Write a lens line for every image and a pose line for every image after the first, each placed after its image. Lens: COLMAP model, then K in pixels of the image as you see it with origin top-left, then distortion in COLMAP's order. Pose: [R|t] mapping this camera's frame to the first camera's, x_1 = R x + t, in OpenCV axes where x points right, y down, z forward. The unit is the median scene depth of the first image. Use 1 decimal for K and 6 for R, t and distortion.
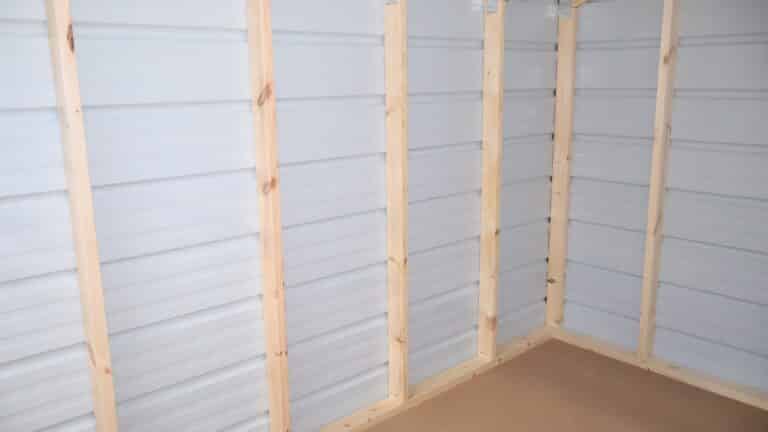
lens RADIAL K [[640.7, 0, 384.1], [0, 640.7, 216.1], [0, 0, 1]] dist [0.003338, -0.005623]
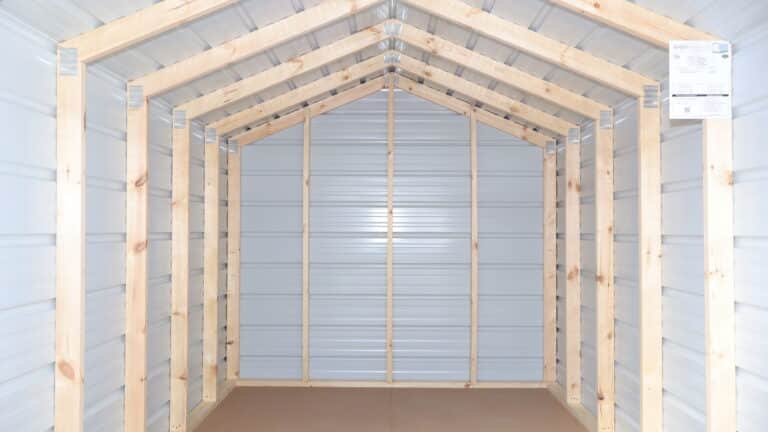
lens RADIAL K [[640.7, 0, 383.4], [0, 640.7, 213.7], [0, 0, 1]] dist [0.003338, -0.005623]
pose [[0.685569, 0.033352, 0.727244, -0.555594], [0.138970, 0.974585, -0.175702, 0.132846], [-0.714621, 0.221521, 0.663510, -0.182839]]
